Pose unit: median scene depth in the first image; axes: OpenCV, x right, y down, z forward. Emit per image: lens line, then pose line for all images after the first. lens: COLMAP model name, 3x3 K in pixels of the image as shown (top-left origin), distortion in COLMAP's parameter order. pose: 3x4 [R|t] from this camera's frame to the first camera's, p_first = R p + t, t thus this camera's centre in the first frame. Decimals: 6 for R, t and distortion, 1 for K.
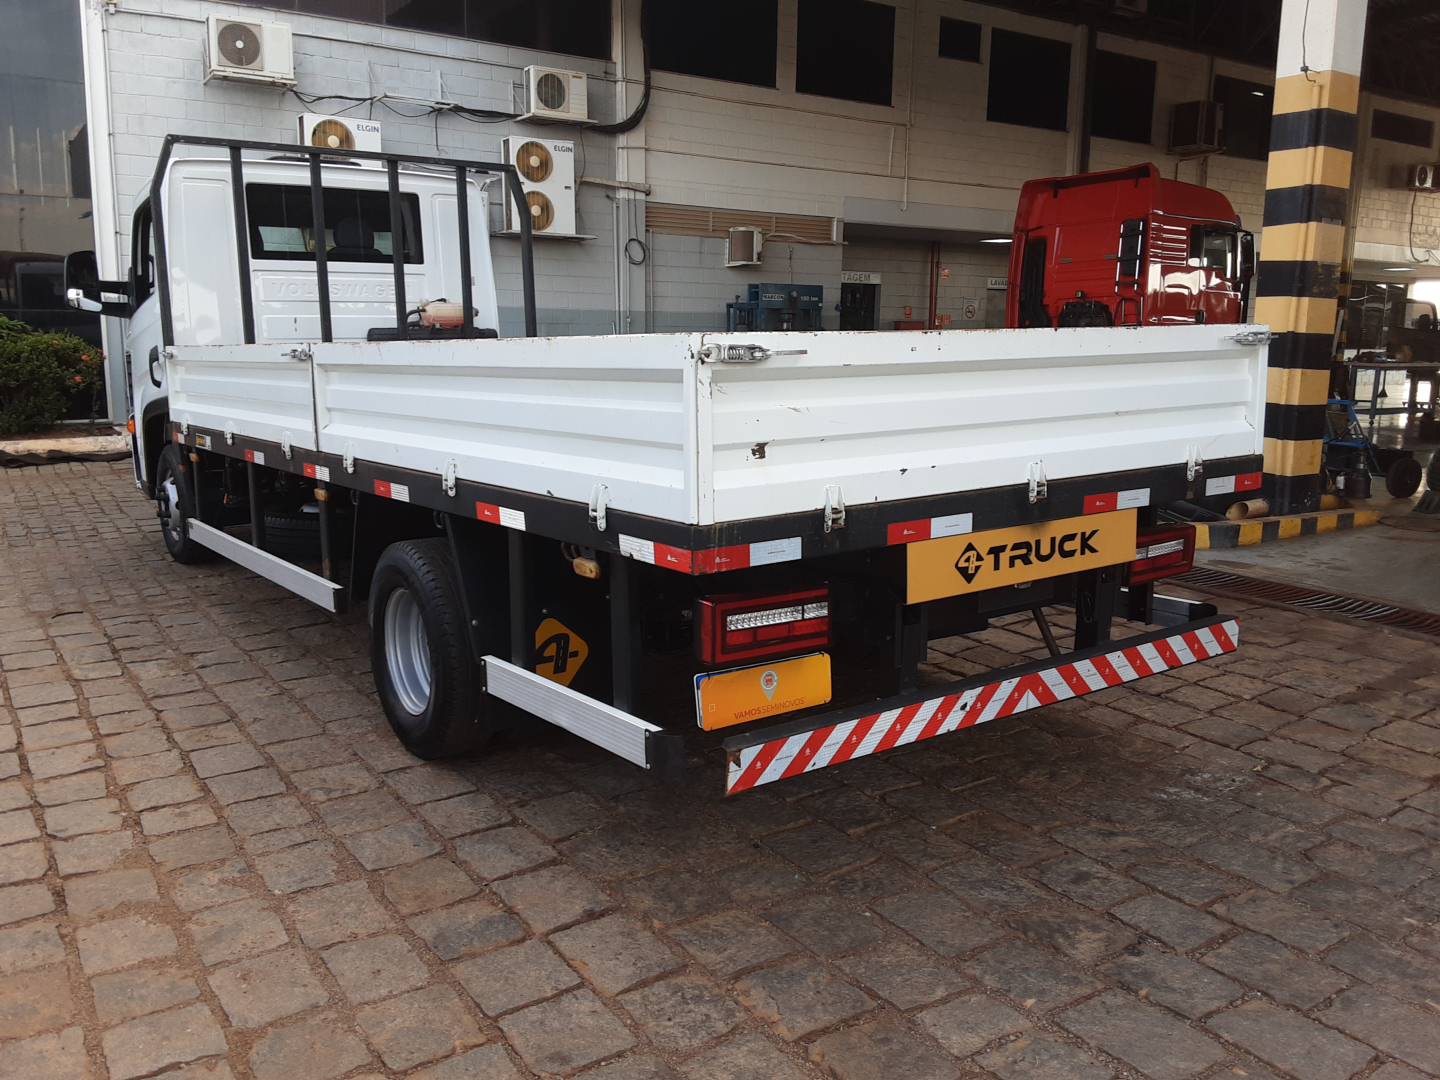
lens RADIAL K [[1177.0, 0, 720.0], [0, 1177.0, 540.0], [0, 0, 1]] dist [0.131577, -0.186546]
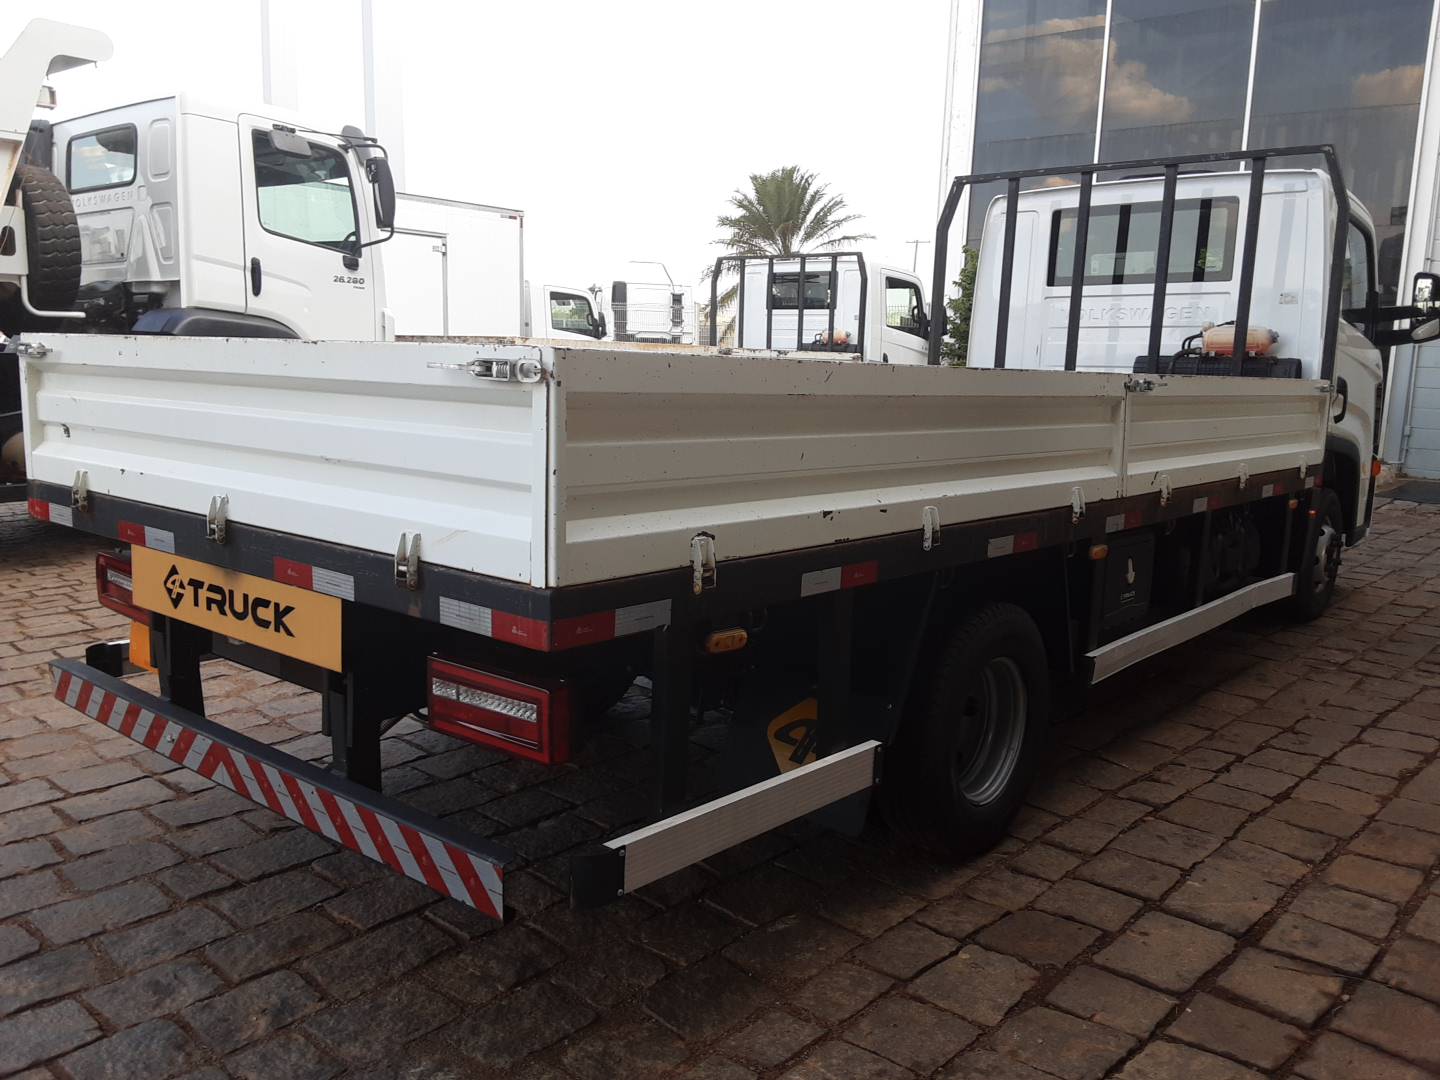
lens RADIAL K [[1177.0, 0, 720.0], [0, 1177.0, 540.0], [0, 0, 1]] dist [0.131577, -0.186546]
pose [[0.226047, 0.169958, -0.959175, 1.158878], [-0.188879, 0.973622, 0.128005, -0.209254], [0.955629, 0.152233, 0.252186, 1.123929]]
